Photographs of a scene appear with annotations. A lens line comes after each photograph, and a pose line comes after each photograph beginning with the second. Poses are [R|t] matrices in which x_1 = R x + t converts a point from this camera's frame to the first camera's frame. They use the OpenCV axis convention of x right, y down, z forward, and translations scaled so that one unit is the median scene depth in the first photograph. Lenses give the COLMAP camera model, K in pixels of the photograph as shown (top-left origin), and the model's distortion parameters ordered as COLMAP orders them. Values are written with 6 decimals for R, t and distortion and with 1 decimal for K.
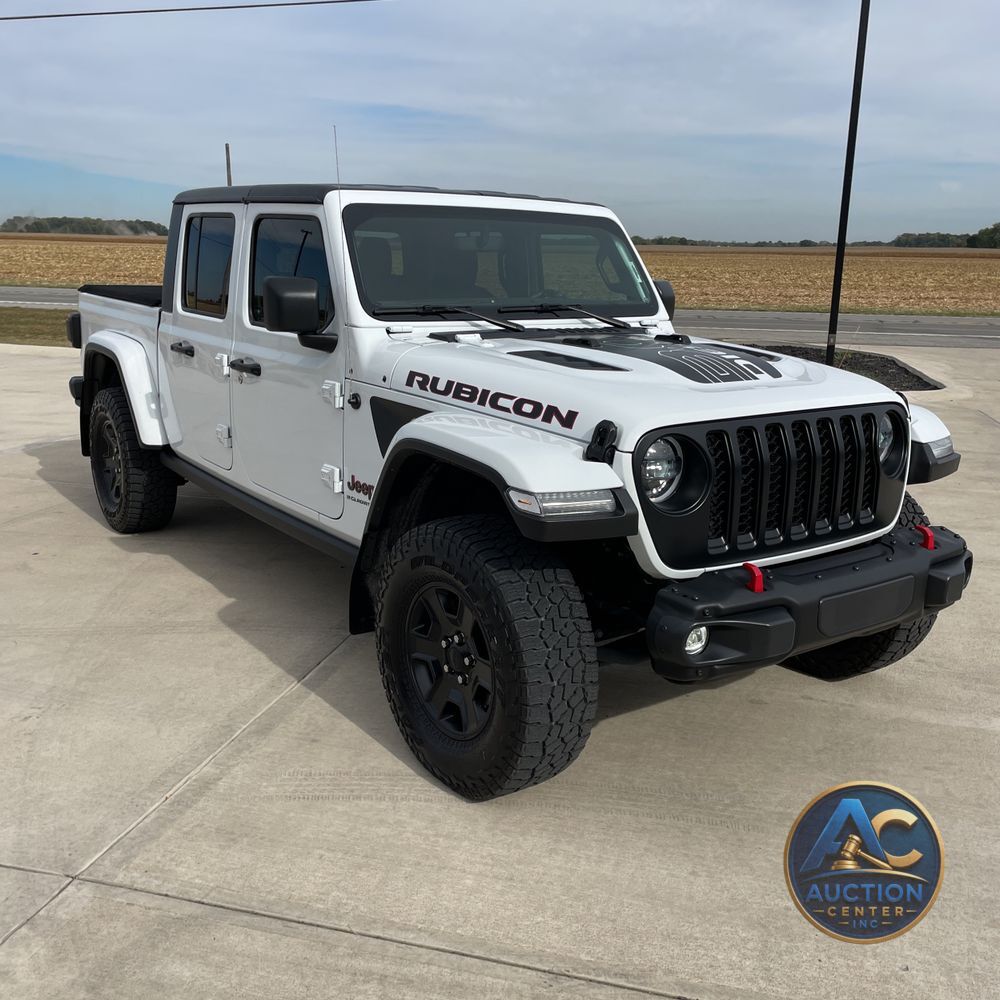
lens RADIAL K [[1006.3, 0, 494.2], [0, 1006.3, 497.9], [0, 0, 1]] dist [0.108335, -0.155545]
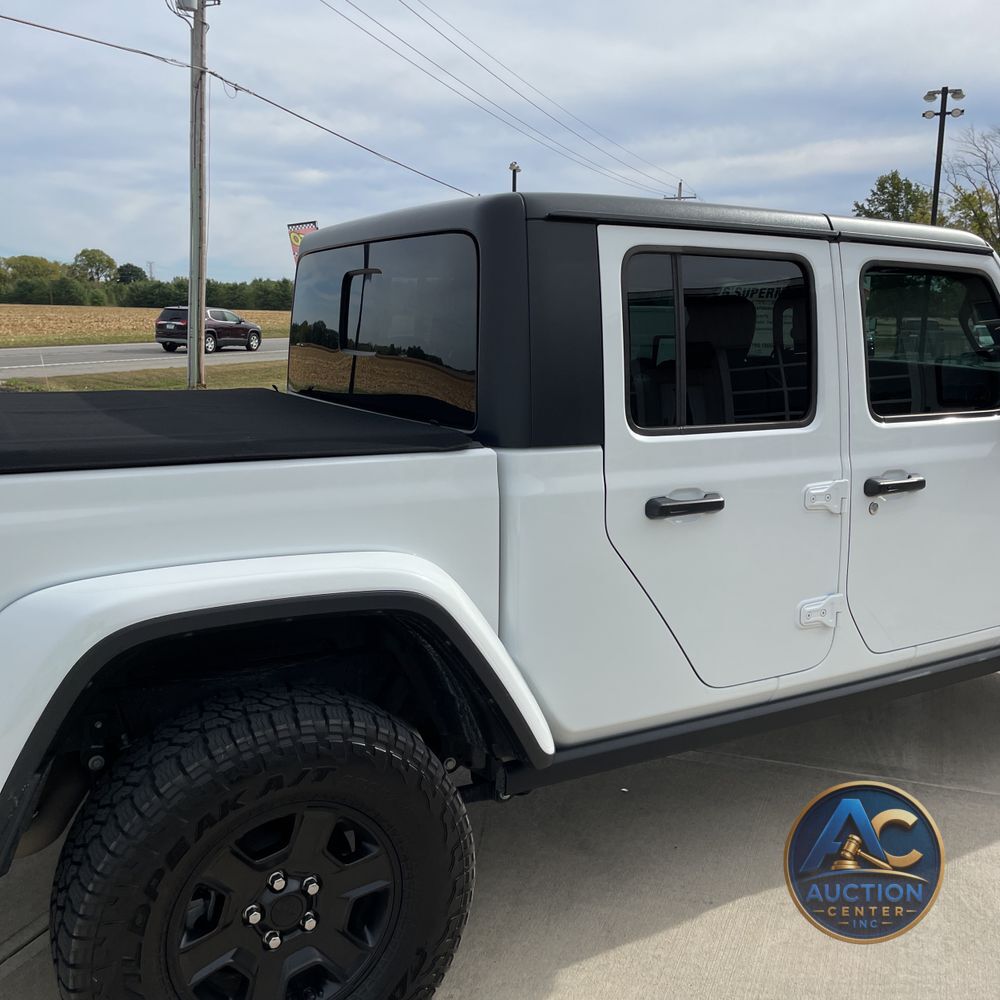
lens RADIAL K [[1017.8, 0, 501.9], [0, 1017.8, 479.2], [0, 0, 1]] dist [0.088016, -0.116537]
pose [[0.100034, -0.181026, 0.978378, -1.070401], [0.225728, 0.961800, 0.154879, -0.339590], [-0.969041, 0.205354, 0.137075, 1.327480]]
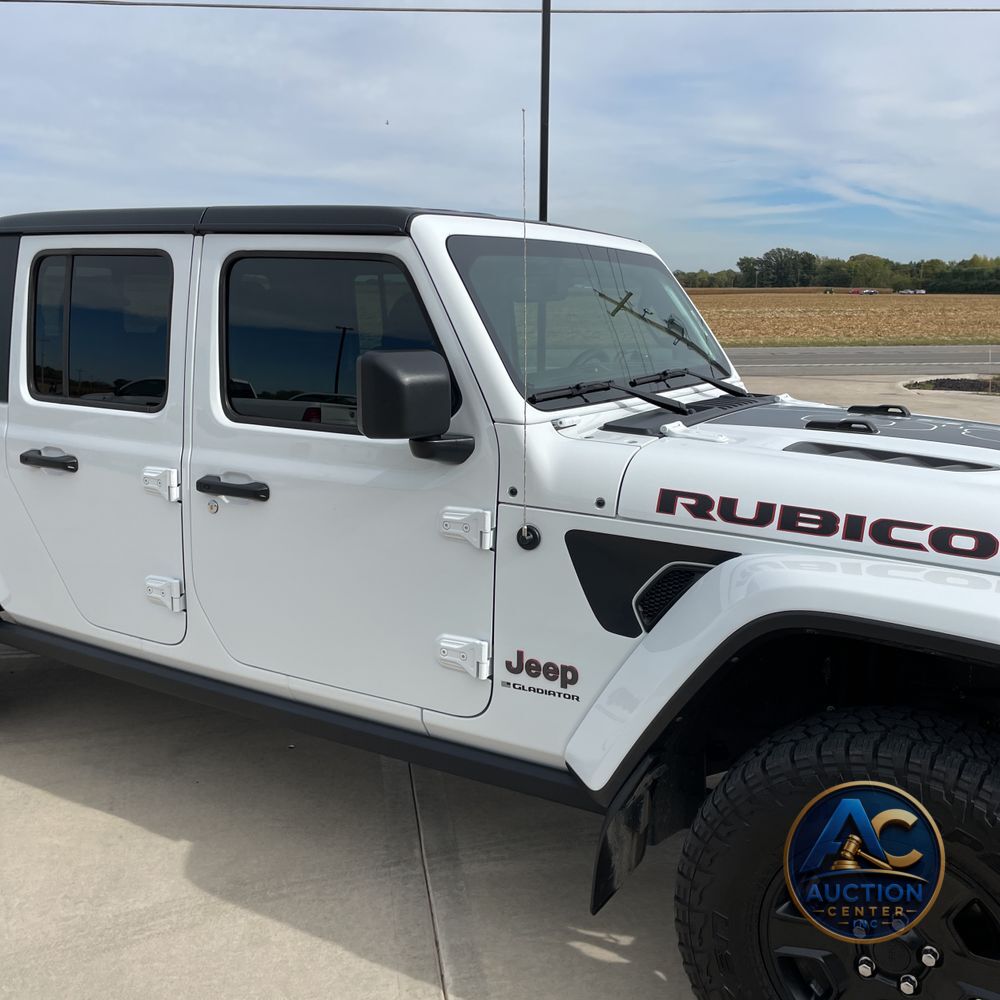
lens RADIAL K [[1009.3, 0, 489.1], [0, 1009.3, 493.3], [0, 0, 1]] dist [0.101651, -0.143097]
pose [[0.920416, -0.090613, 0.380294, -0.388883], [0.105660, 0.994224, -0.018830, -0.110685], [-0.376391, 0.057513, 0.924674, 0.400216]]
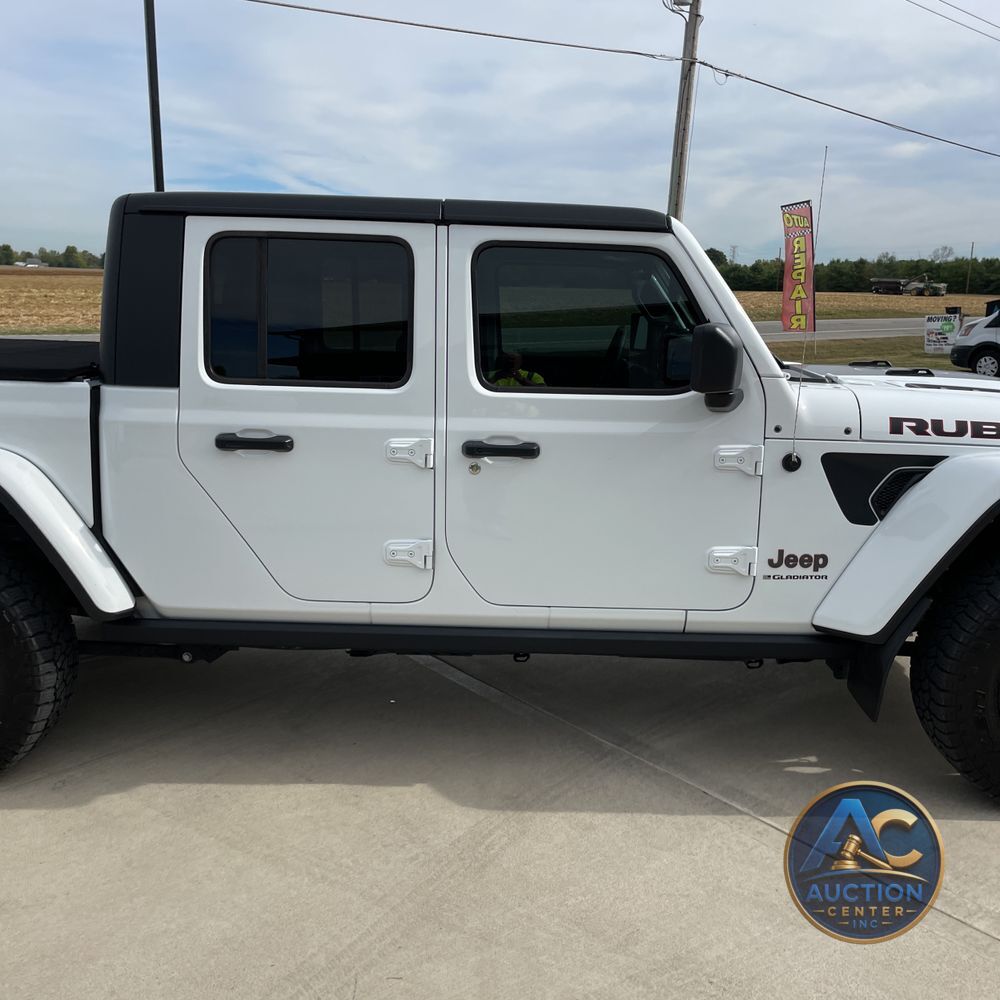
lens RADIAL K [[1017.8, 0, 501.9], [0, 1017.8, 479.2], [0, 0, 1]] dist [0.088016, -0.116537]
pose [[0.604804, -0.159571, 0.780224, -0.934686], [0.185314, 0.981025, 0.056990, -0.171161], [-0.774513, 0.110118, 0.622899, 0.628927]]
